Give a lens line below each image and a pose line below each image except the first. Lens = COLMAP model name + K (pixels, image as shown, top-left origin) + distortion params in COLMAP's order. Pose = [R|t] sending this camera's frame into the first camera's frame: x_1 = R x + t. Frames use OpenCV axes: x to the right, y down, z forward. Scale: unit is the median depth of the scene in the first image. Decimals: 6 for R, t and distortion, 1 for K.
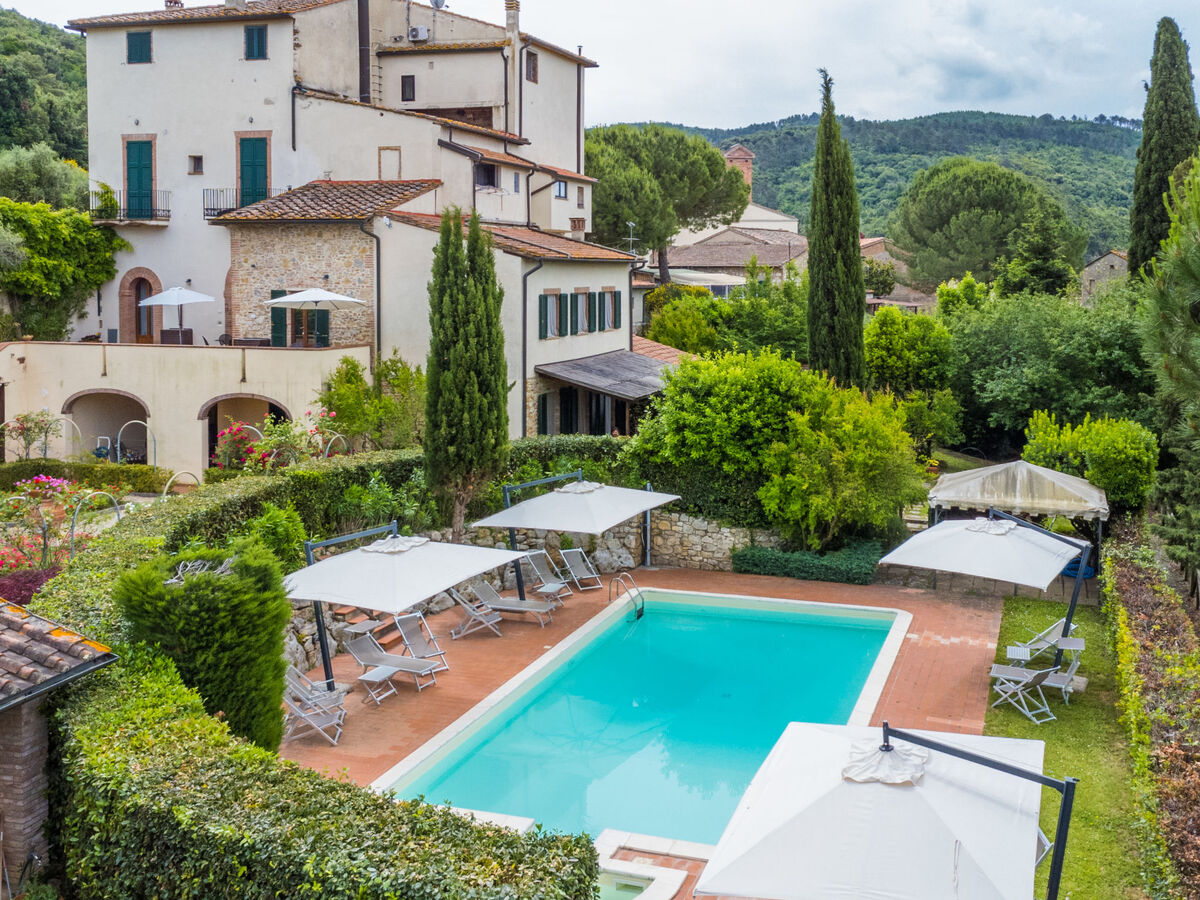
lens RADIAL K [[1245.5, 0, 702.2], [0, 1245.5, 318.4], [0, 0, 1]] dist [-0.008942, 0.002877]
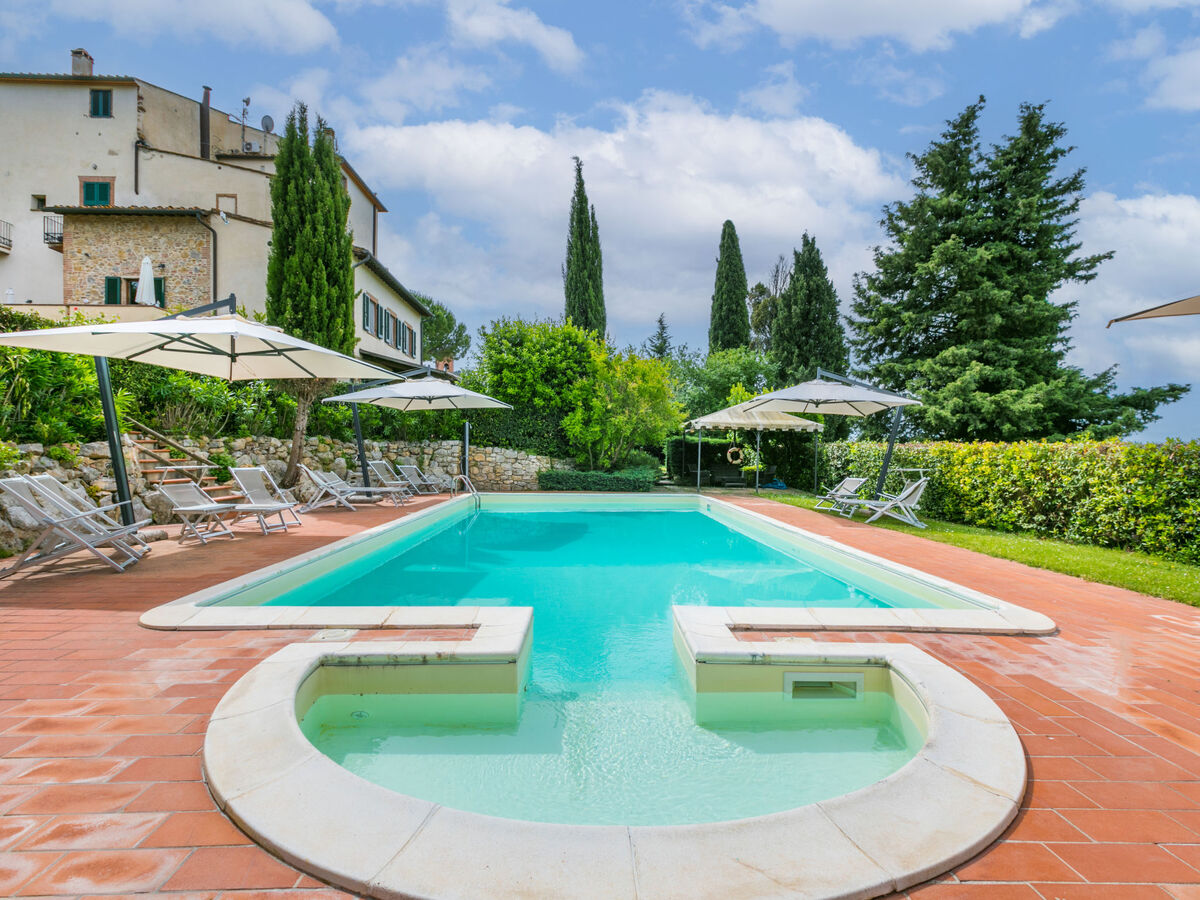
lens RADIAL K [[605.9, 0, 600.0], [0, 605.9, 450.0], [0, 0, 1]] dist [0.005338, -0.001511]
pose [[0.952840, 0.000728, 0.303473, -0.101855], [0.011077, 0.999247, -0.037177, 0.188030], [-0.303272, 0.038785, 0.952114, 0.406808]]
